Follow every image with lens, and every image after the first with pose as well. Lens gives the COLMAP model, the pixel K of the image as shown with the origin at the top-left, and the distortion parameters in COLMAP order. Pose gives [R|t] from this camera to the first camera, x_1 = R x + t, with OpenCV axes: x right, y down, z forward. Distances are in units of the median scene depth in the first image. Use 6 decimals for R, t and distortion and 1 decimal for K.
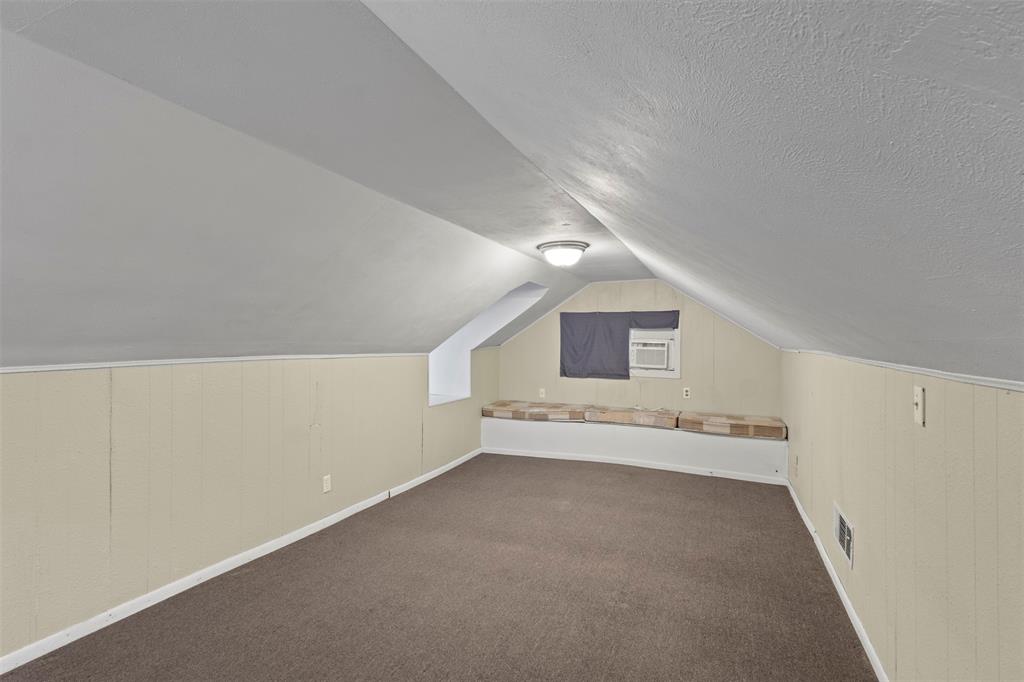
lens RADIAL K [[476.1, 0, 509.3], [0, 476.1, 342.9], [0, 0, 1]] dist [-0.004491, 0.004563]
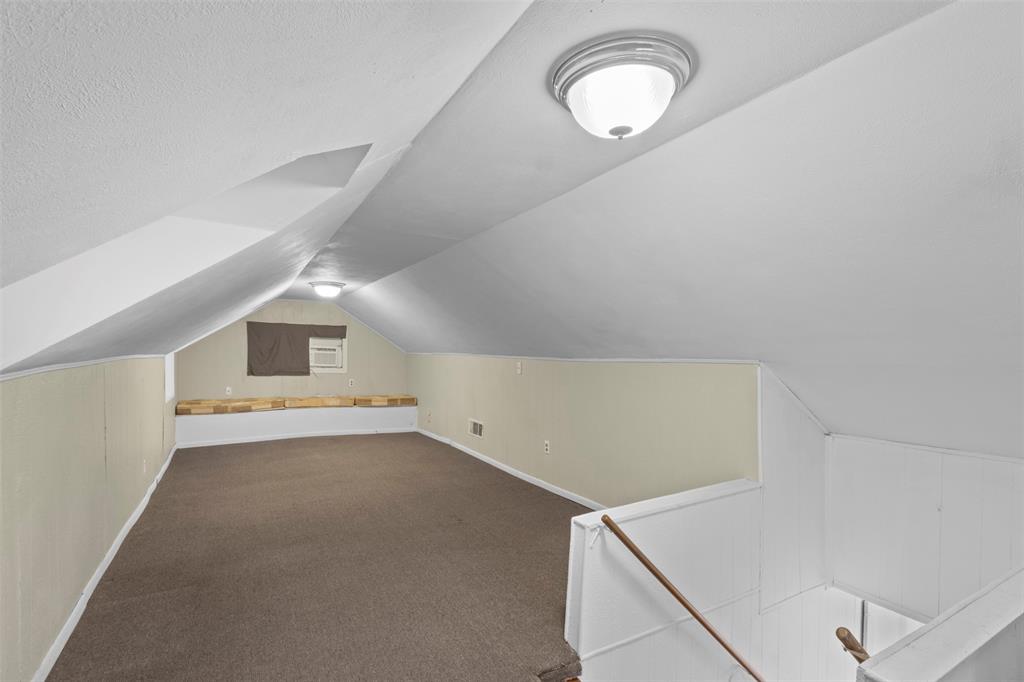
lens RADIAL K [[476.1, 0, 513.2], [0, 476.1, 345.7], [0, 0, 1]] dist [-0.004491, 0.004563]
pose [[0.589627, 0.017597, 0.807484, -0.496377], [-0.012365, 0.999842, -0.012759, 0.003626], [-0.807581, -0.002462, 0.589752, -0.247782]]
